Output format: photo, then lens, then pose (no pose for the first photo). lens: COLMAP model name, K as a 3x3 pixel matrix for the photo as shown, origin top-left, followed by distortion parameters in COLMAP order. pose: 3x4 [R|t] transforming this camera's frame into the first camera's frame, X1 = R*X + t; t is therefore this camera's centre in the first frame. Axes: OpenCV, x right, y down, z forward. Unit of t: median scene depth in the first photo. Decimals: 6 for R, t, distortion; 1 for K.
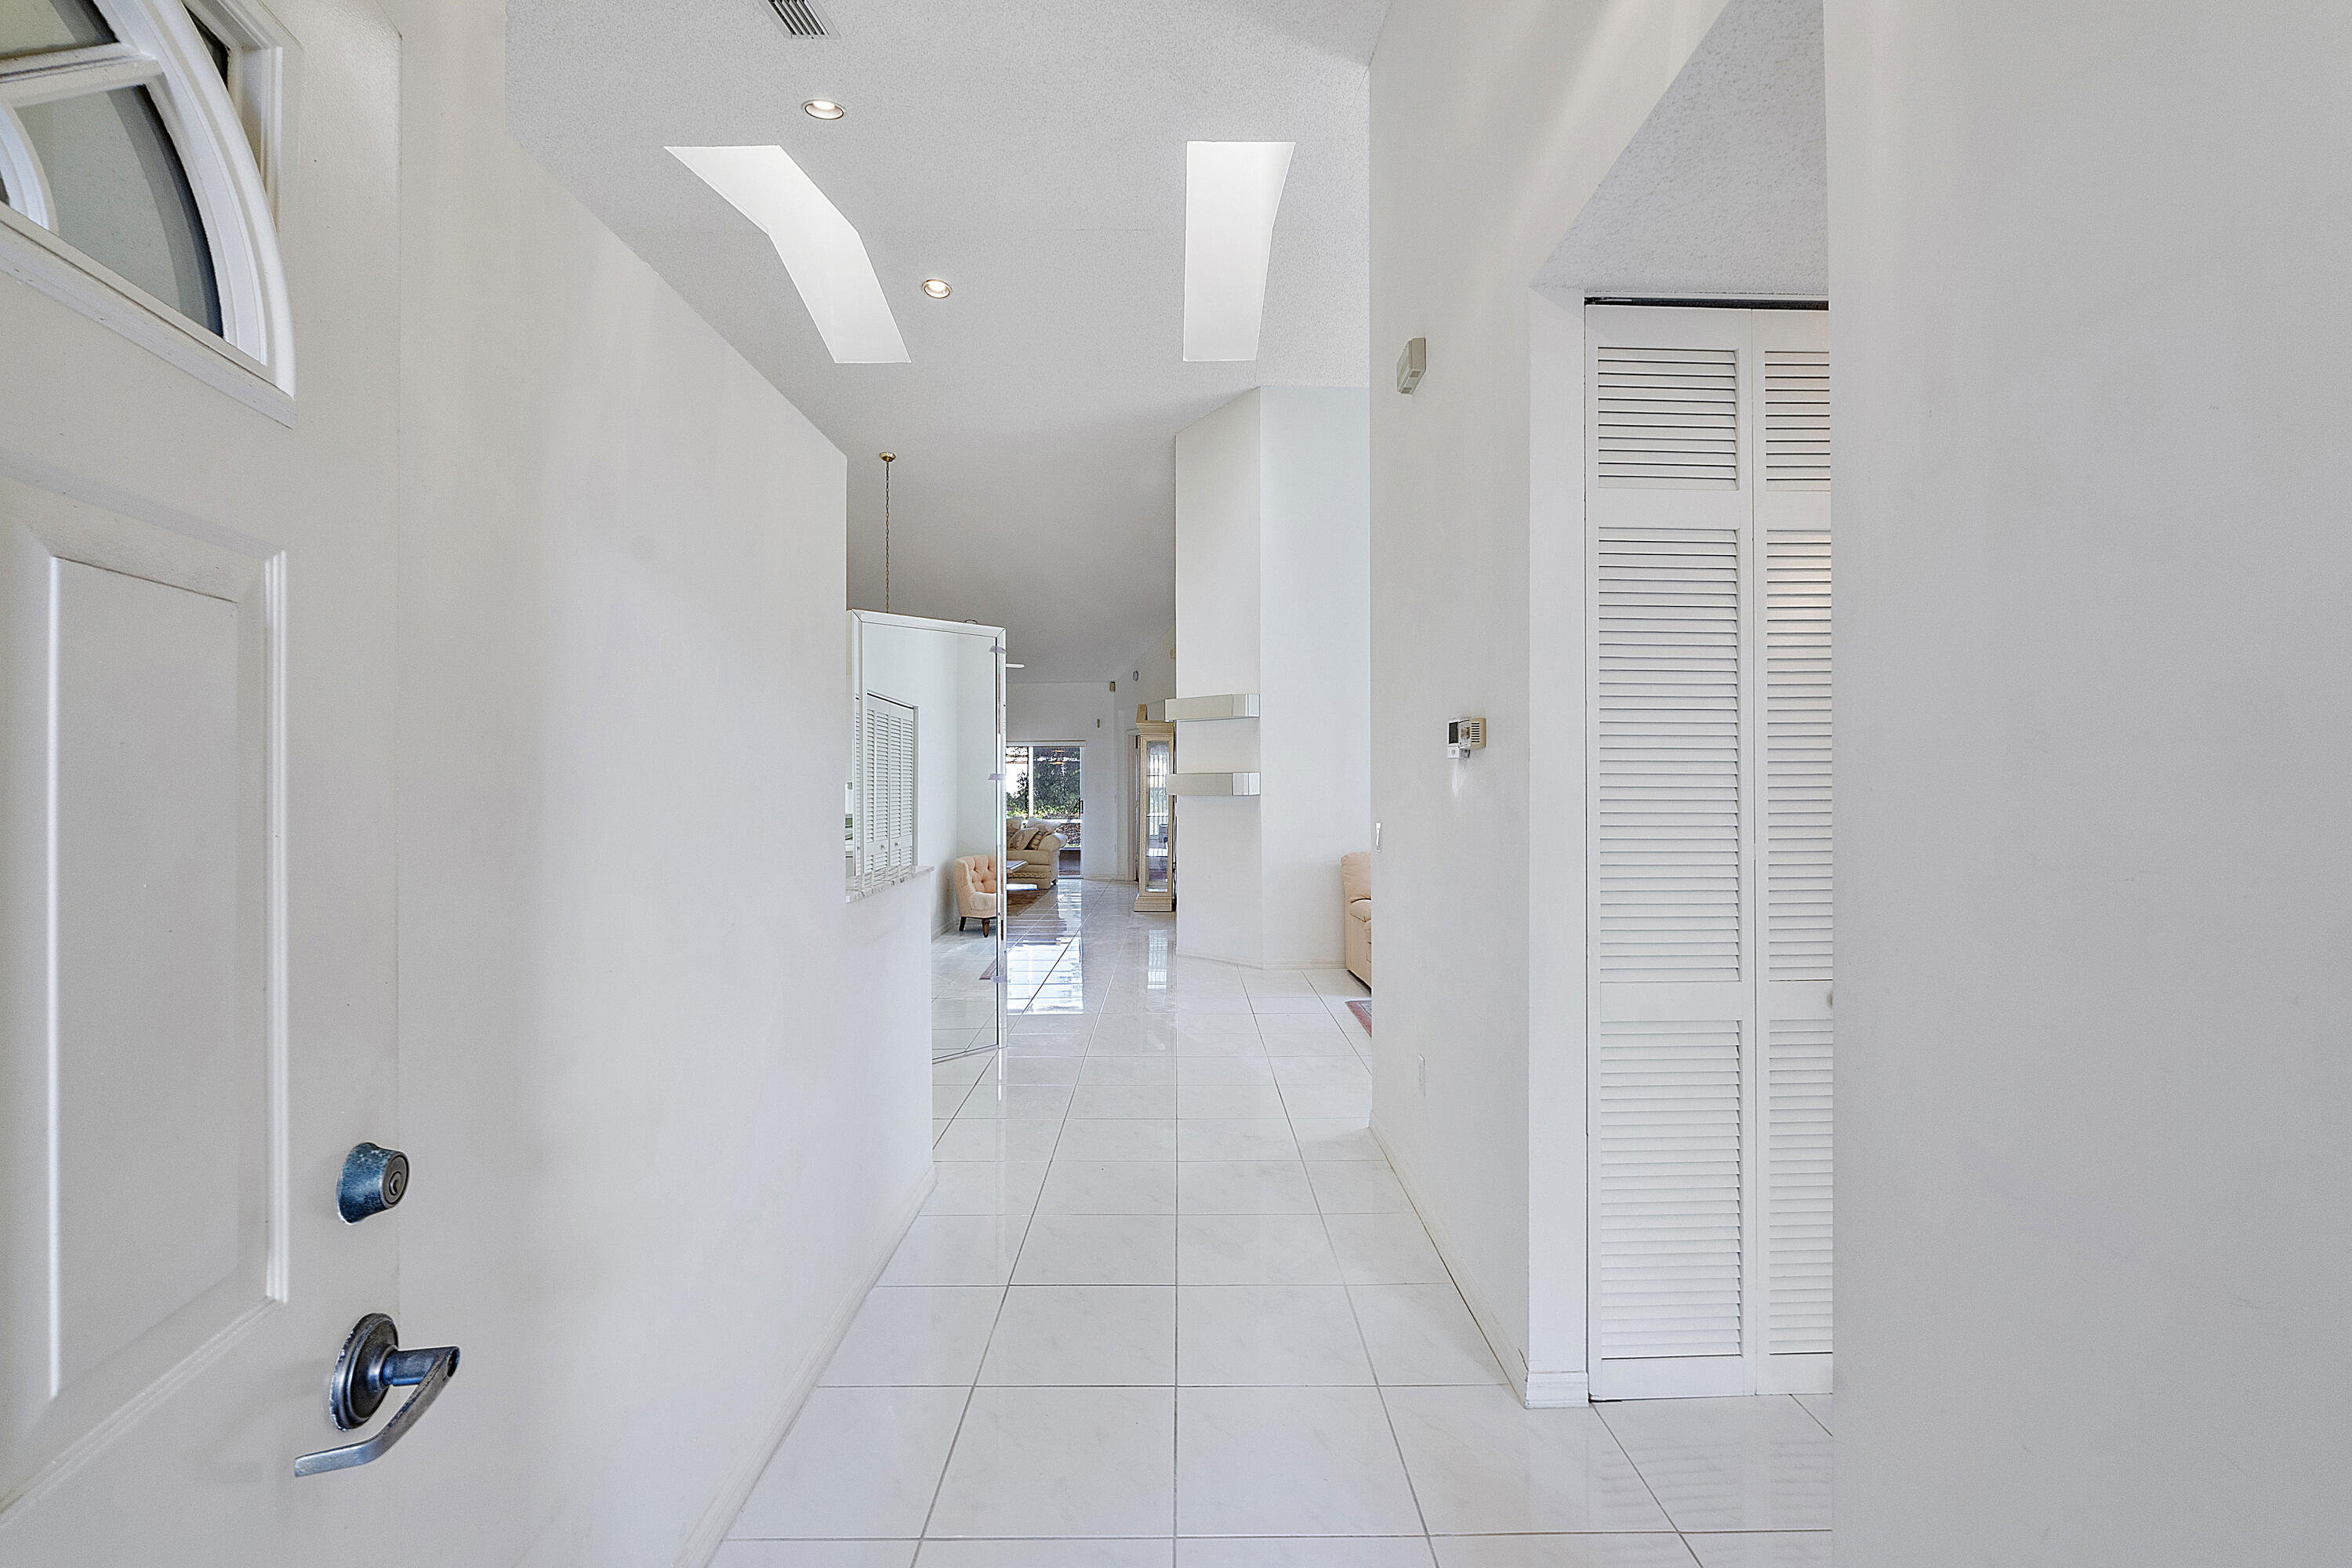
lens RADIAL K [[1020.0, 0, 1177.7], [0, 1020.0, 784.6], [0, 0, 1]] dist [-0.011061, 0.000148]
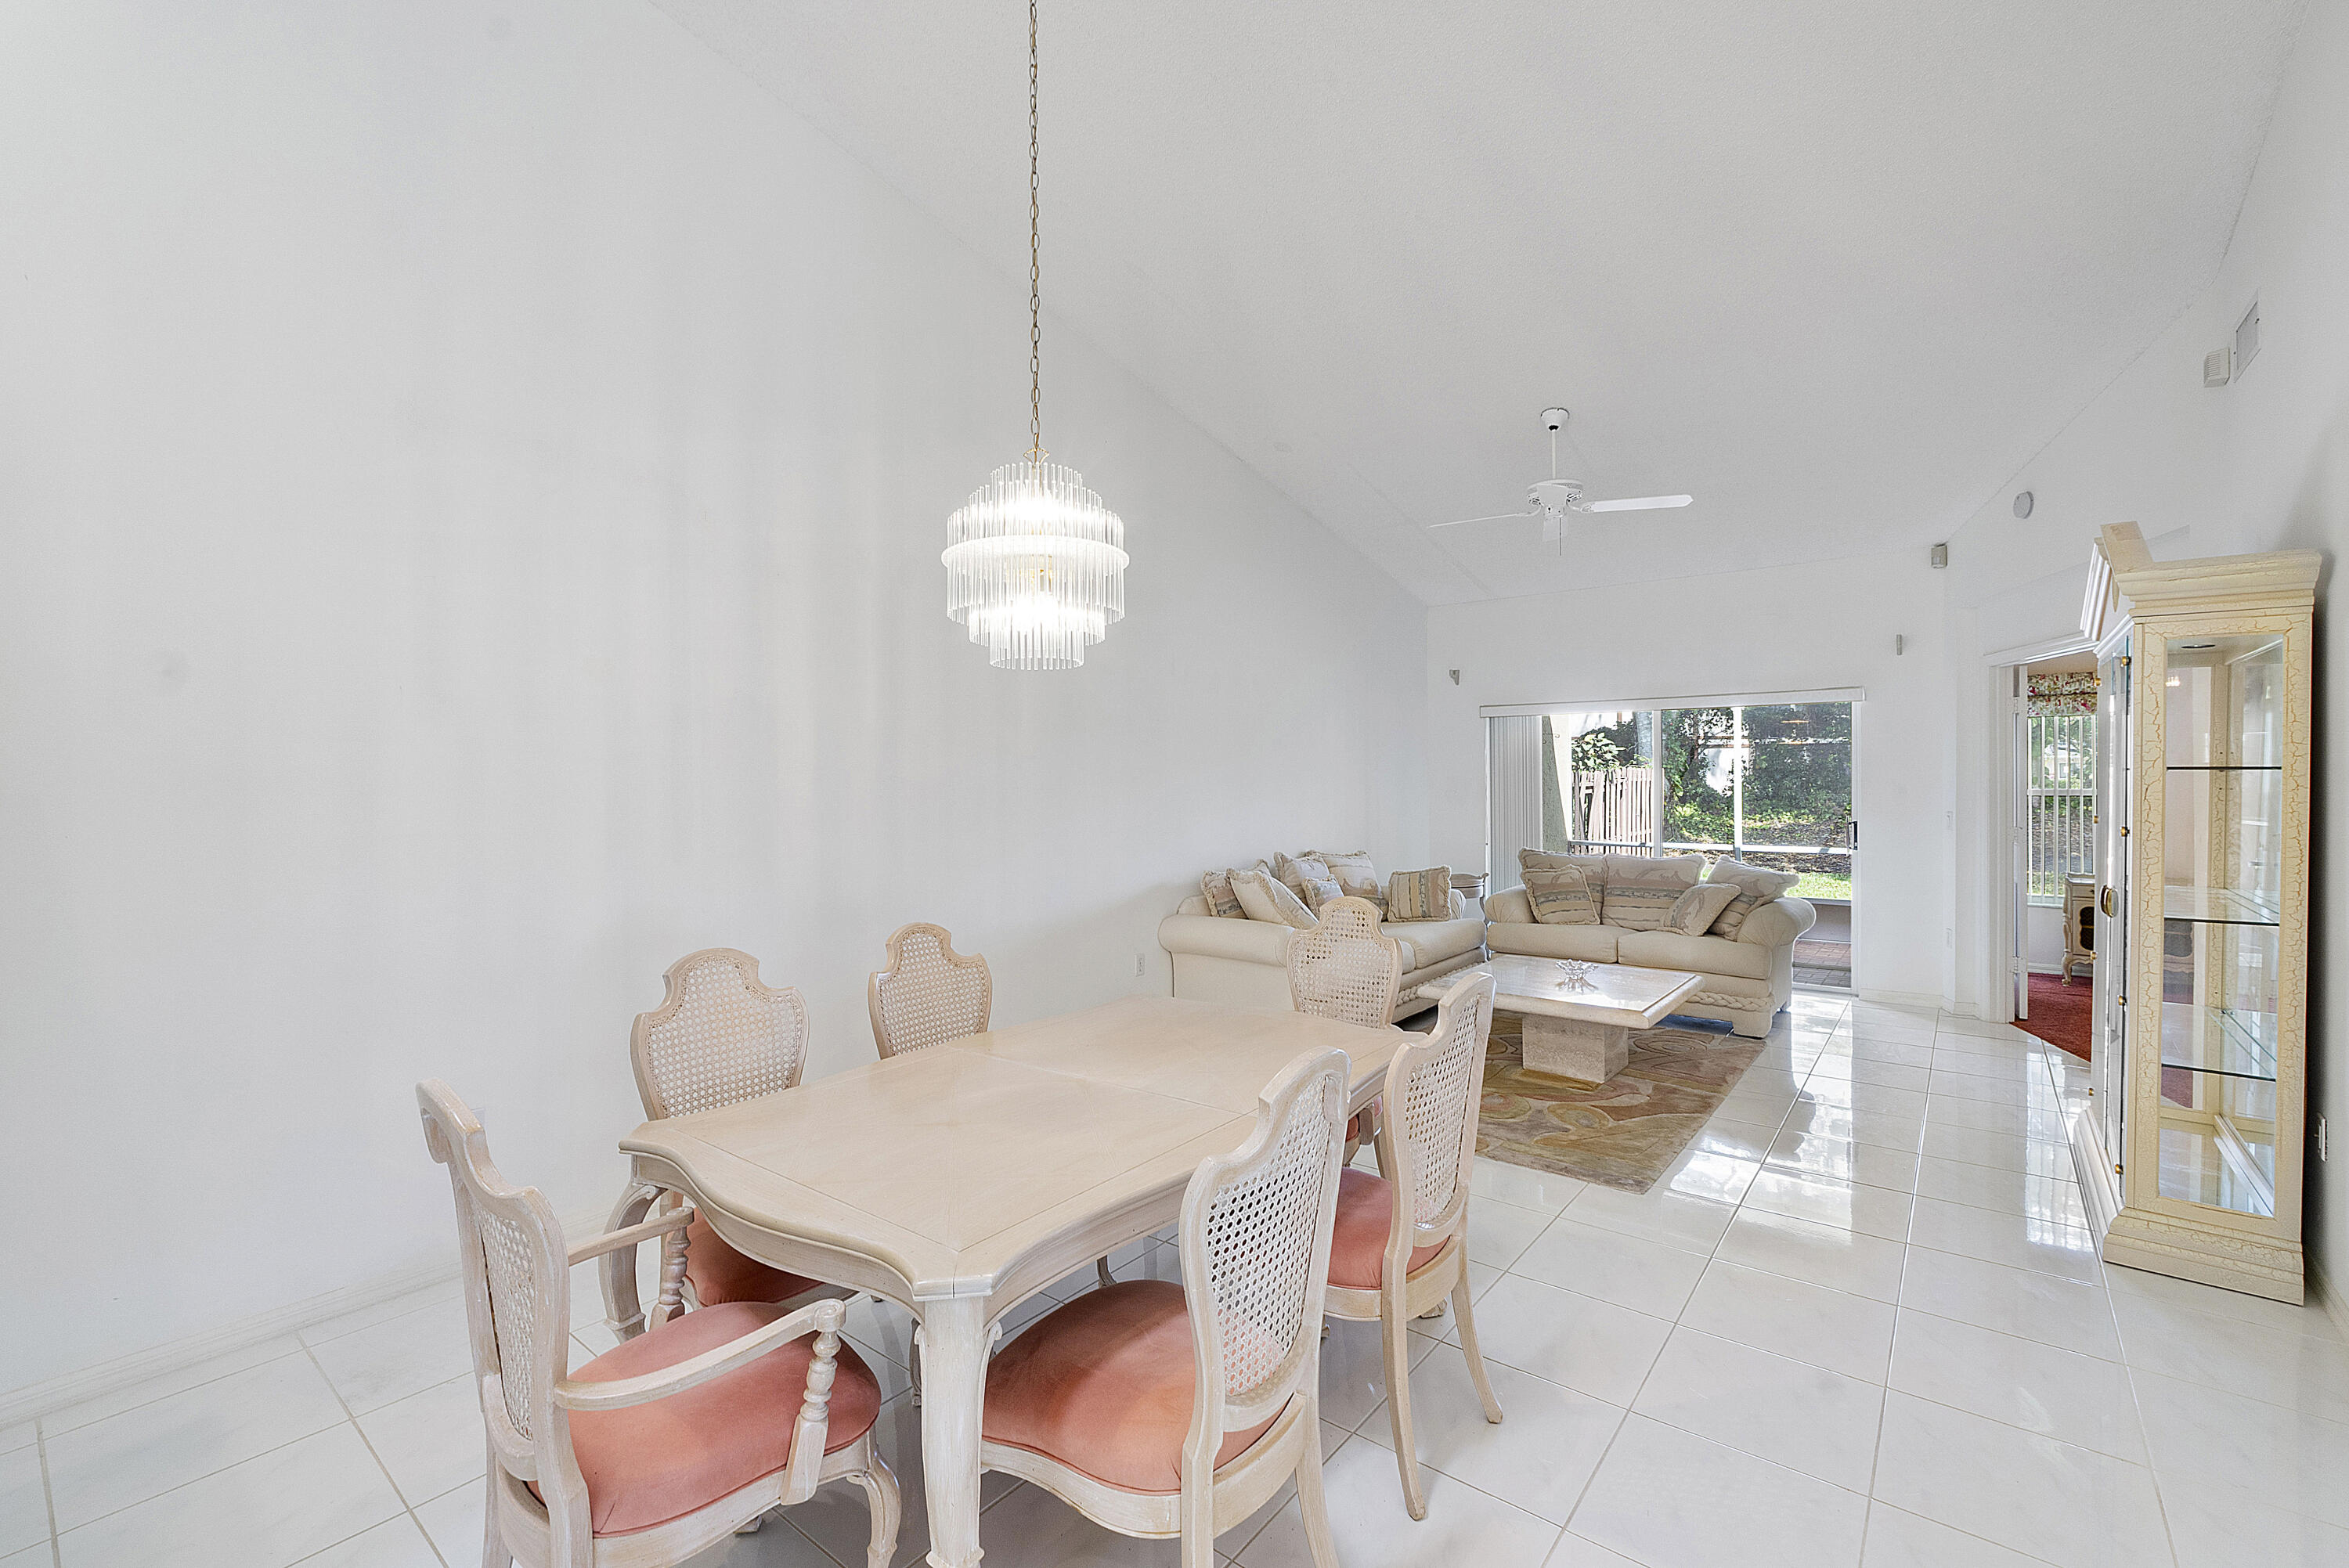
lens RADIAL K [[1018.6, 0, 1177.0], [0, 1018.6, 778.9], [0, 0, 1]] dist [-0.011061, 0.000148]
pose [[0.775954, -0.001025, -0.630788, -0.045430], [0.010049, 0.999892, 0.010737, -0.011046], [0.630709, -0.014670, 0.775881, 0.479933]]
